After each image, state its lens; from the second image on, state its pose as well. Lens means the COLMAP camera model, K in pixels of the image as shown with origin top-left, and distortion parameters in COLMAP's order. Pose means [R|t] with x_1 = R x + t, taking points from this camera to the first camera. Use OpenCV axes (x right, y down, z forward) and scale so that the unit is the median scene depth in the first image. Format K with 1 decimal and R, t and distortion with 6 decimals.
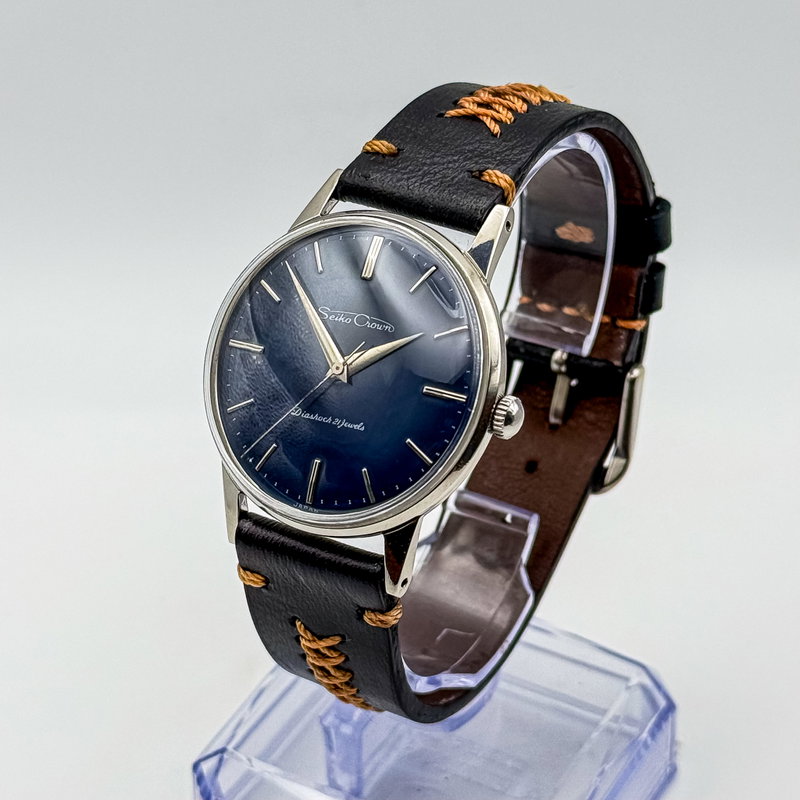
lens RADIAL K [[2308.9, 0, 397.6], [0, 2308.9, 399.5], [0, 0, 1]] dist [0.201468, 0.000000]
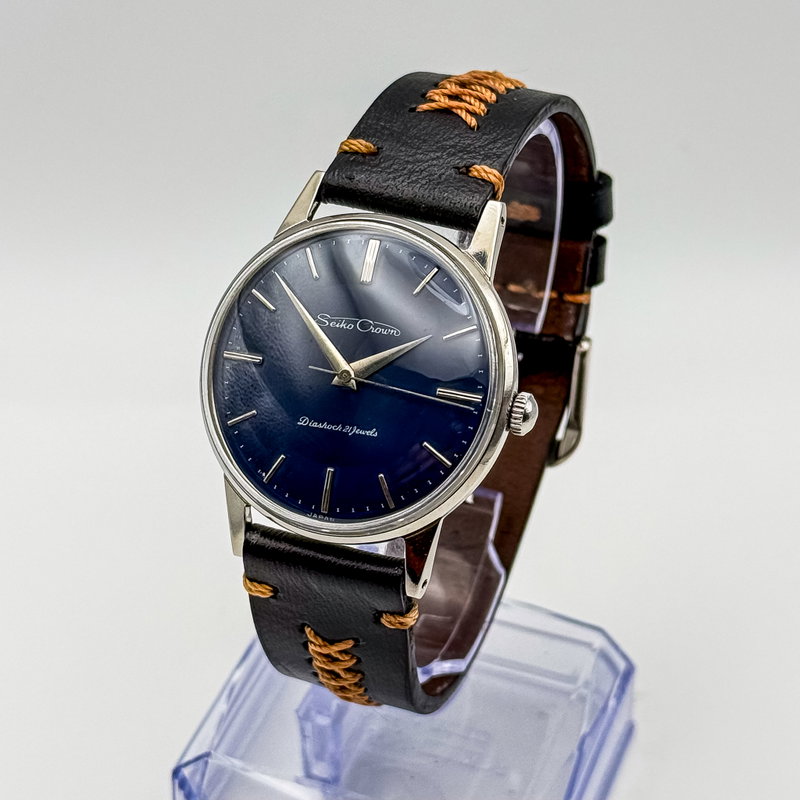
lens RADIAL K [[2308.9, 0, 400.7], [0, 2308.9, 395.5], [0, 0, 1]] dist [0.201468, 0.000000]
pose [[0.986682, -0.071761, 0.145973, -0.140919], [0.065585, 0.996754, 0.046698, -0.047399], [-0.148850, -0.036502, 0.988186, 0.013180]]
